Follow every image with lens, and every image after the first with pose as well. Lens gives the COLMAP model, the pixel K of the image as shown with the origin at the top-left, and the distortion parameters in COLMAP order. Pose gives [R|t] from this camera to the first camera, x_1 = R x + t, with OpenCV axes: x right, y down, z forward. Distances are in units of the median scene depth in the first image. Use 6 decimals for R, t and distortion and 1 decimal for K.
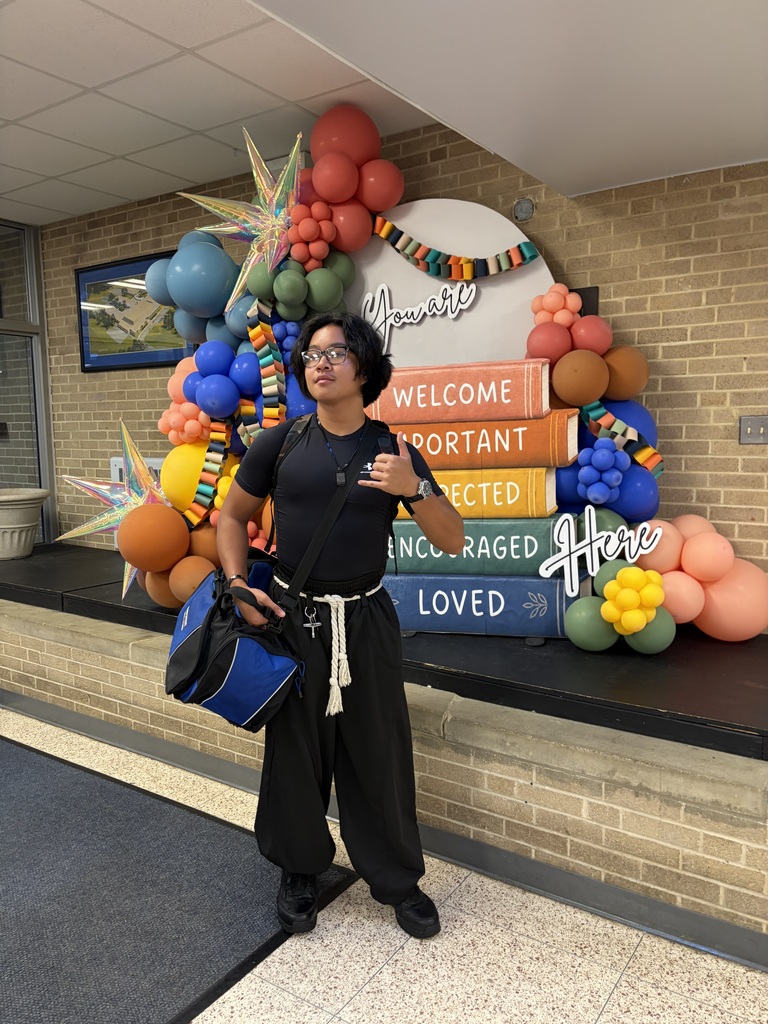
lens RADIAL K [[756.6, 0, 386.5], [0, 756.6, 515.9], [0, 0, 1]] dist [0.048191, -0.048903]
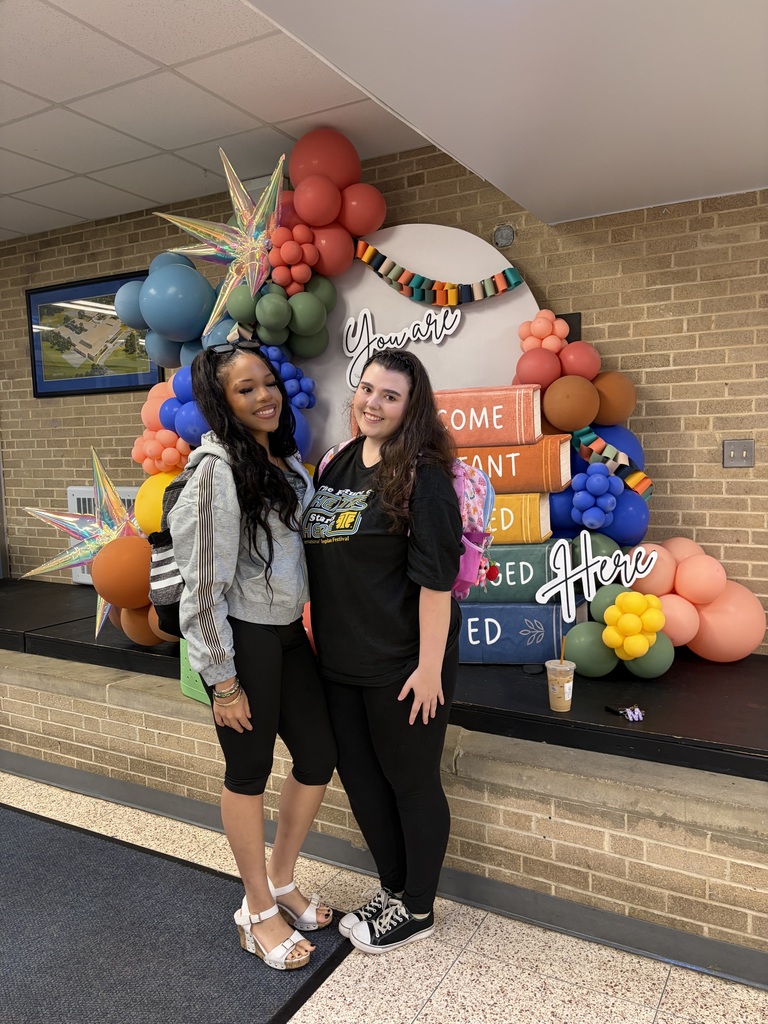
lens RADIAL K [[756.6, 0, 395.5], [0, 756.6, 520.4], [0, 0, 1]] dist [0.048191, -0.048903]
pose [[0.995843, -0.017442, 0.089401, -0.065838], [0.019512, 0.999560, -0.022333, -0.009212], [-0.088972, 0.023984, 0.995745, 0.025788]]
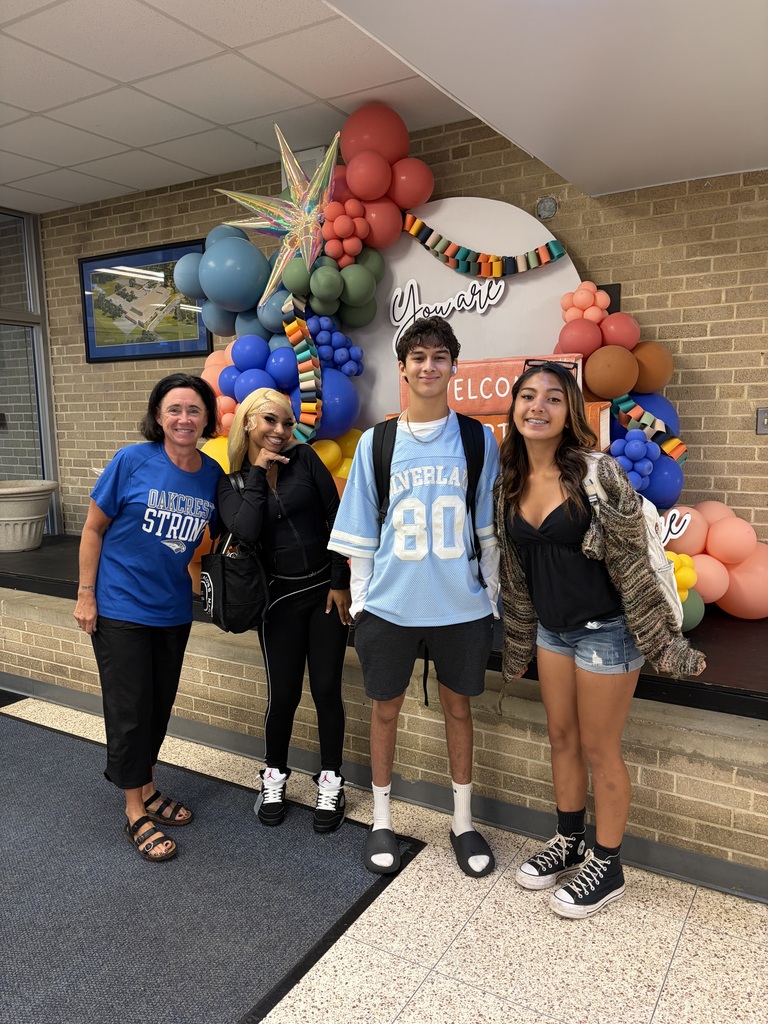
lens RADIAL K [[756.6, 0, 386.2], [0, 756.6, 519.7], [0, 0, 1]] dist [0.048191, -0.048903]
pose [[0.998501, -0.011093, 0.053589, -0.110438], [0.009831, 0.999669, 0.023763, -0.005704], [-0.053835, -0.023201, 0.998280, -0.037189]]
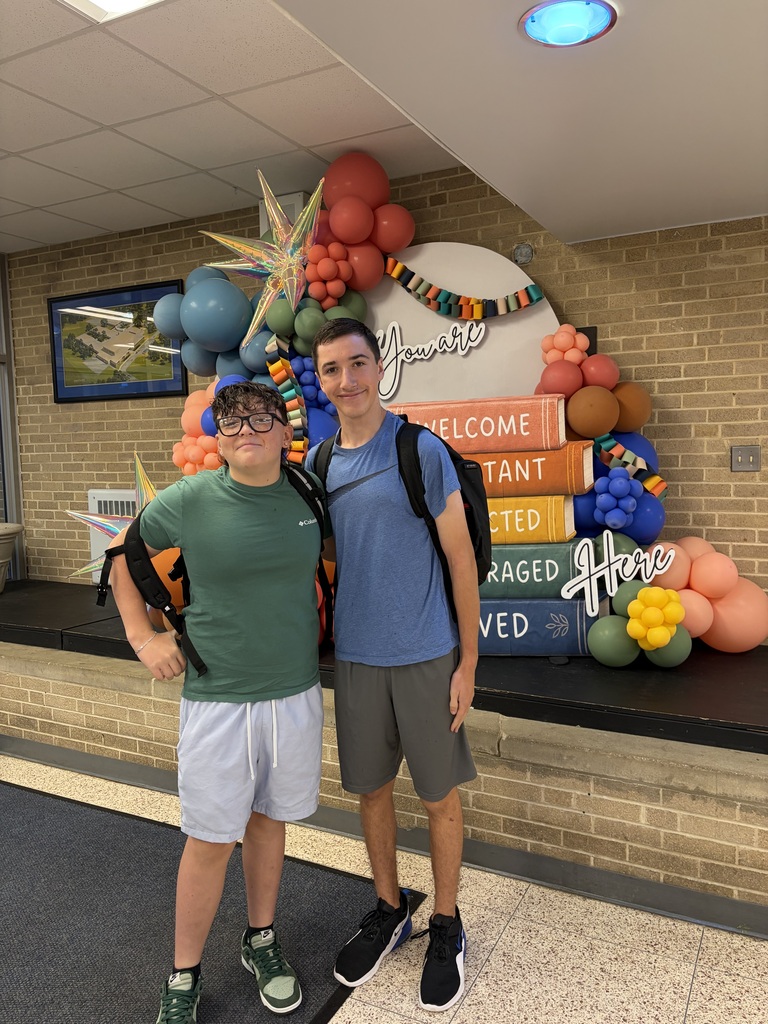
lens RADIAL K [[756.6, 0, 395.8], [0, 756.6, 515.0], [0, 0, 1]] dist [0.048191, -0.048903]
pose [[0.992564, -0.017760, 0.120424, -0.148458], [0.021862, 0.999222, -0.032824, -0.006443], [-0.119747, 0.035213, 0.992180, -0.026721]]
